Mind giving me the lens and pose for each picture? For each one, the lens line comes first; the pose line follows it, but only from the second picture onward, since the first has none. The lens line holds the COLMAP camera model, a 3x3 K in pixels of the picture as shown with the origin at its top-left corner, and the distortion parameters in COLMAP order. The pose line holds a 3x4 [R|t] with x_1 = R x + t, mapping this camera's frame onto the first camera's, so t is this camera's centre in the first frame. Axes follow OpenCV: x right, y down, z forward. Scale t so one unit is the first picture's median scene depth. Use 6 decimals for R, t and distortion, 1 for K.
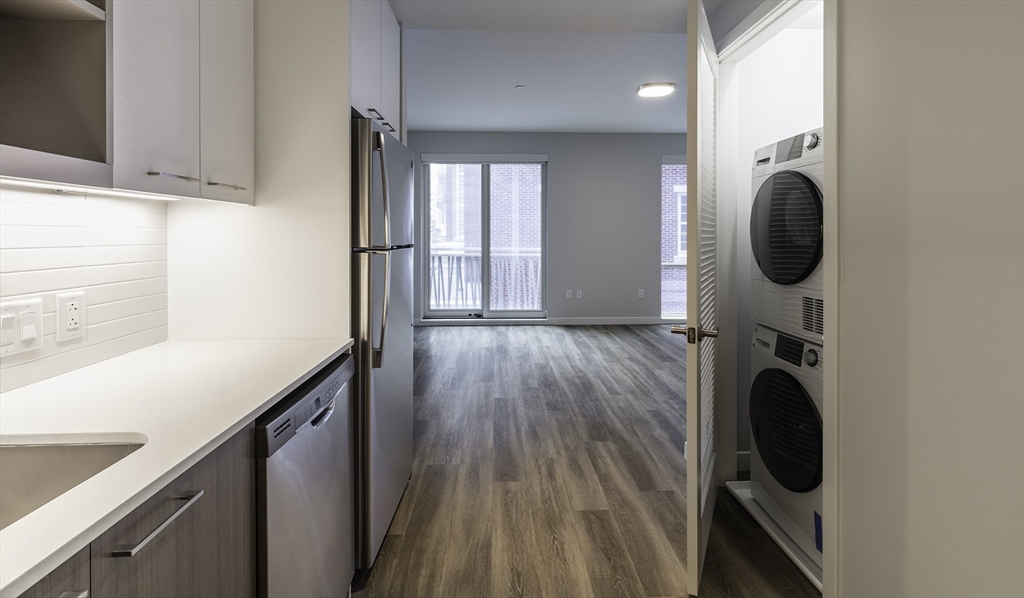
lens RADIAL K [[458.5, 0, 511.4], [0, 458.5, 238.0], [0, 0, 1]] dist [0.002081, 0.000356]
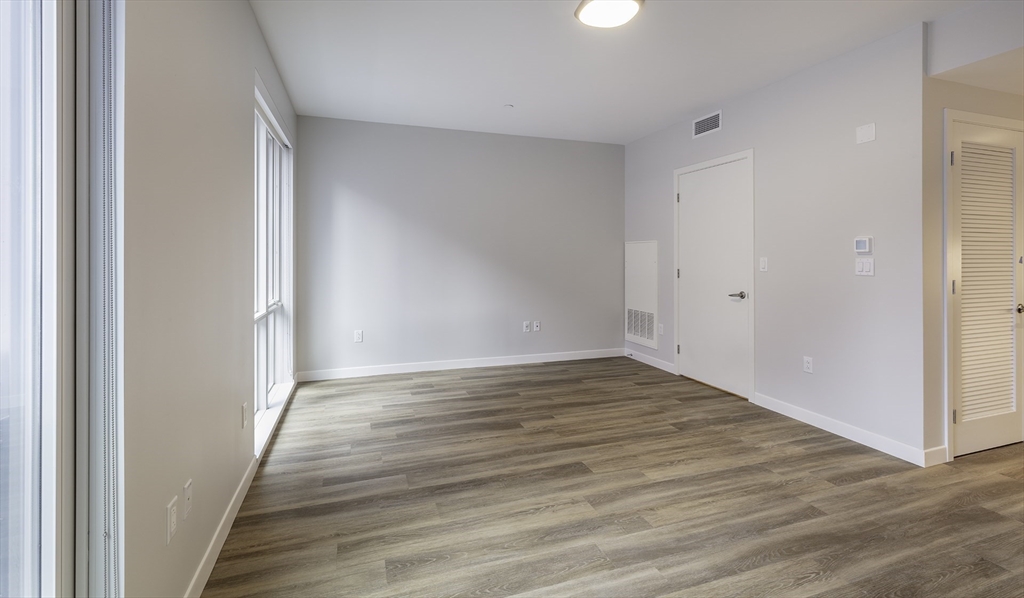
lens RADIAL K [[457.7, 0, 516.2], [0, 457.7, 258.6], [0, 0, 1]] dist [0.001505, 0.000184]
pose [[-0.299848, -0.003992, 0.953979, -0.401673], [0.004882, 0.999972, 0.005718, -0.018382], [-0.953975, 0.006372, -0.299820, 2.542043]]
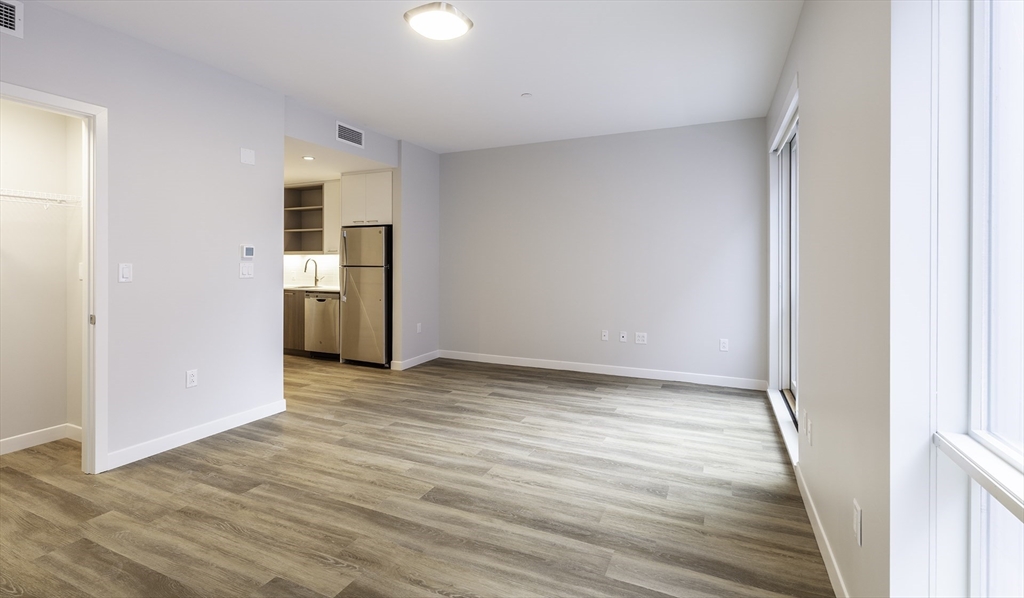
lens RADIAL K [[457.7, 0, 516.2], [0, 457.7, 258.6], [0, 0, 1]] dist [0.001505, 0.000184]
pose [[-0.441696, -0.002709, -0.897161, 1.596780], [-0.003445, 0.999993, -0.001324, -0.021976], [0.897158, 0.002506, -0.441702, 2.680580]]
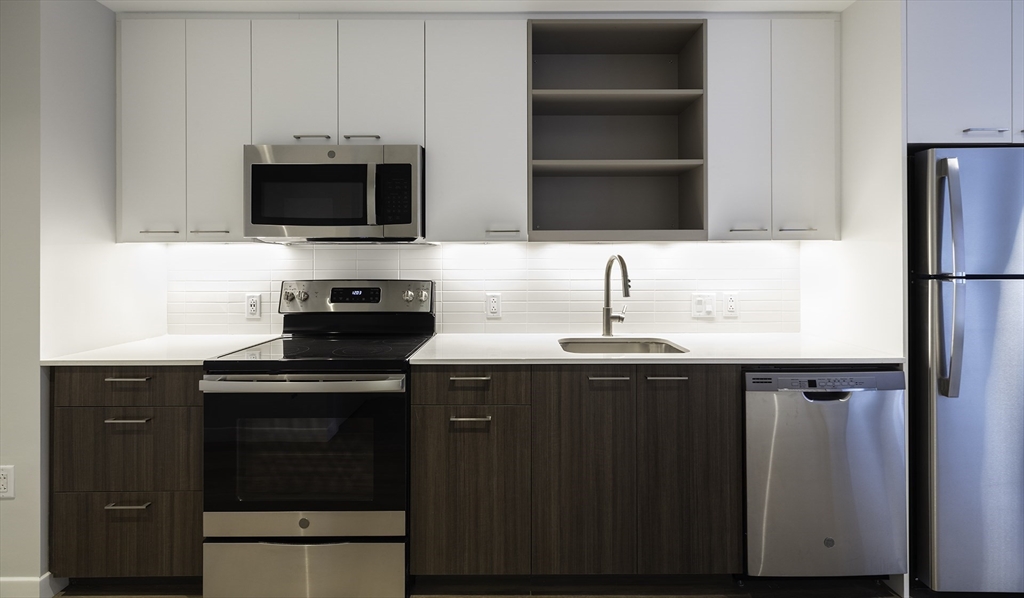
lens RADIAL K [[457.7, 0, 516.2], [0, 457.7, 258.6], [0, 0, 1]] dist [0.001505, 0.000184]
pose [[-0.026036, -0.008272, -0.999627, 0.530488], [-0.002360, 0.999963, -0.008213, -0.003214], [0.999658, 0.002145, -0.026054, 0.074857]]
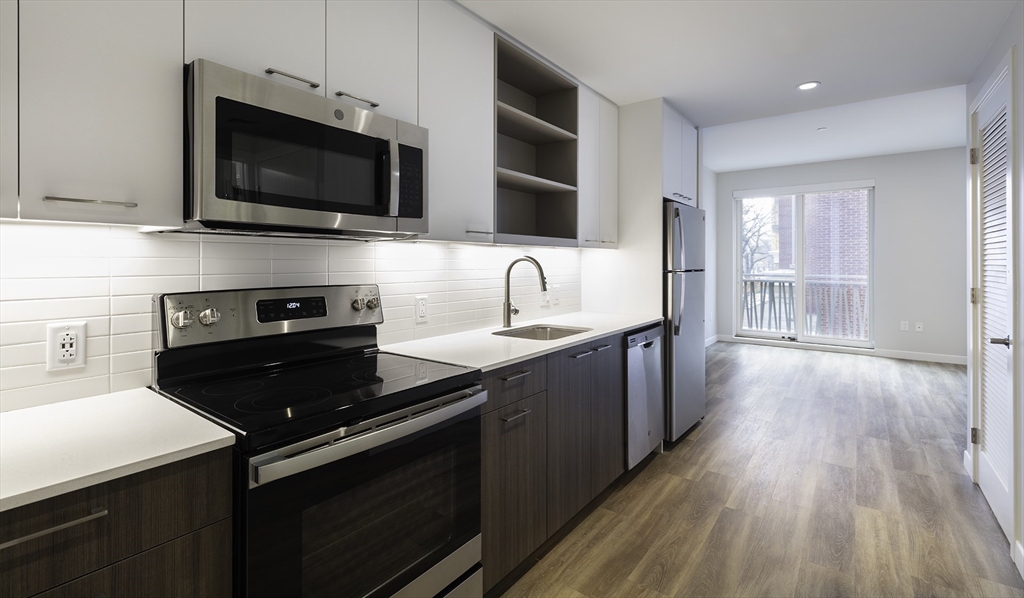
lens RADIAL K [[457.7, 0, 516.2], [0, 457.7, 258.6], [0, 0, 1]] dist [0.001505, 0.000184]
pose [[0.779761, -0.003922, -0.626065, 0.263677], [-0.004073, 0.999927, -0.011338, -0.002161], [0.626064, 0.011391, 0.779689, -0.624465]]
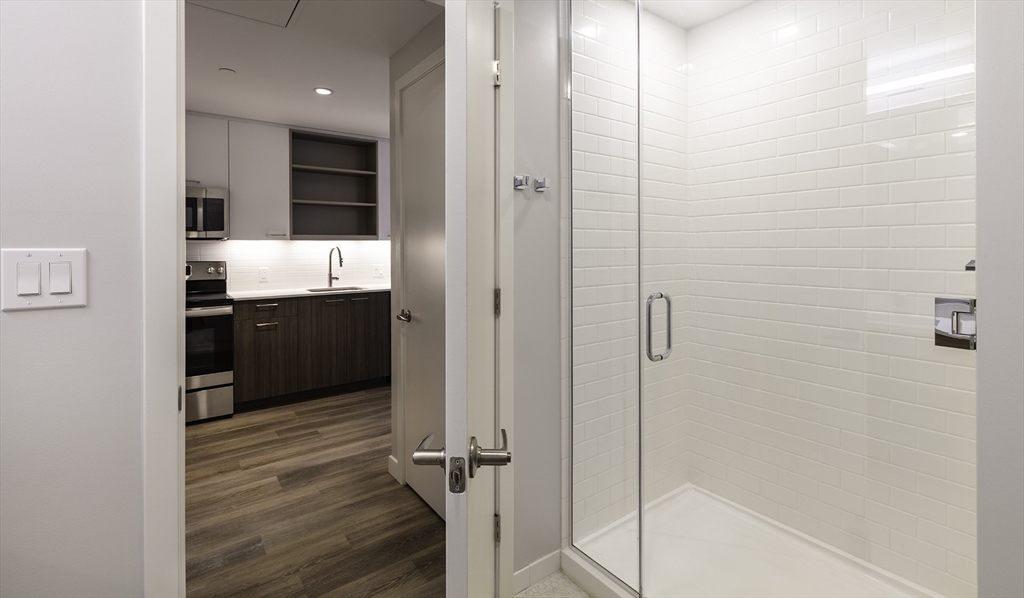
lens RADIAL K [[457.8, 0, 514.4], [0, 457.8, 246.5], [0, 0, 1]] dist [0.001014, 0.000024]
pose [[0.569156, -0.004675, -0.822216, 1.594406], [0.002801, 0.999989, -0.003747, -0.010523], [0.822225, -0.000171, 0.569163, -0.219830]]
